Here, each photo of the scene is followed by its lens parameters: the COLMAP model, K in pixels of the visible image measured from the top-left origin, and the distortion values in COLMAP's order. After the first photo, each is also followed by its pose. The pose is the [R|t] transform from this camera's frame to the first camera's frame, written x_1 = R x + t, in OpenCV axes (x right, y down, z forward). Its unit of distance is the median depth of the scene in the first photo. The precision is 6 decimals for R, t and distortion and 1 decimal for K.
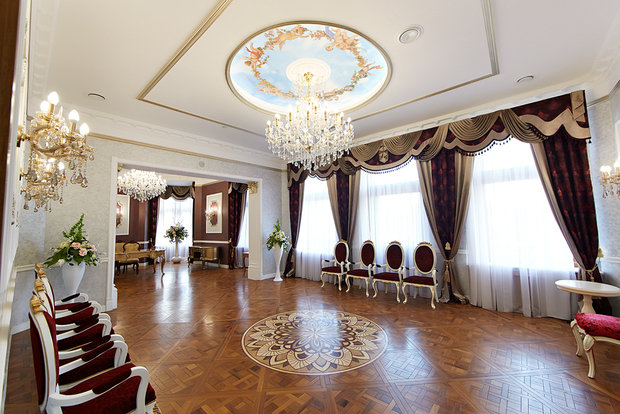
lens RADIAL K [[242.5, 0, 308.0], [0, 242.5, 205.7], [0, 0, 1]] dist [-0.012740, -0.000094]
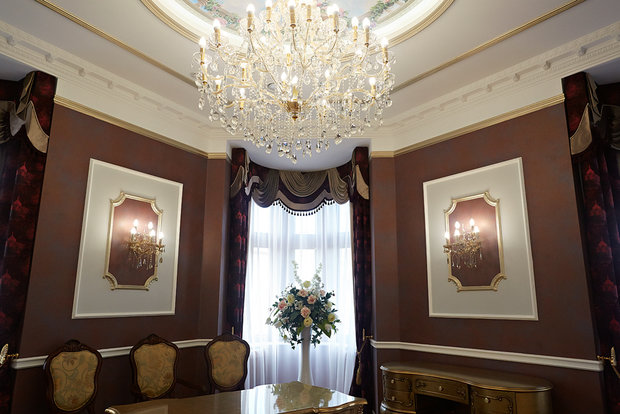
lens RADIAL K [[433.8, 0, 313.6], [0, 433.8, 206.4], [0, 0, 1]] dist [-0.019893, 0.016251]
pose [[0.978031, -0.016579, -0.207801, -0.489212], [-0.009270, 0.992388, -0.122805, 0.055814], [0.208255, 0.122033, 0.970432, 0.531489]]
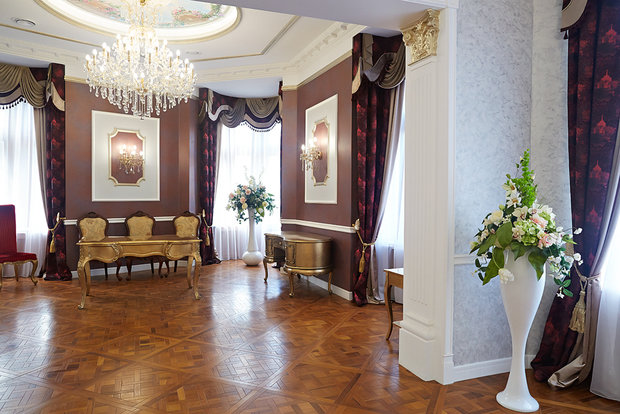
lens RADIAL K [[433.8, 0, 307.4], [0, 433.8, 205.7], [0, 0, 1]] dist [-0.019893, 0.016251]
pose [[0.884320, 0.037841, -0.465345, -0.085308], [0.013233, 0.994278, 0.106002, 0.044804], [0.466693, -0.099898, 0.878759, 0.393887]]
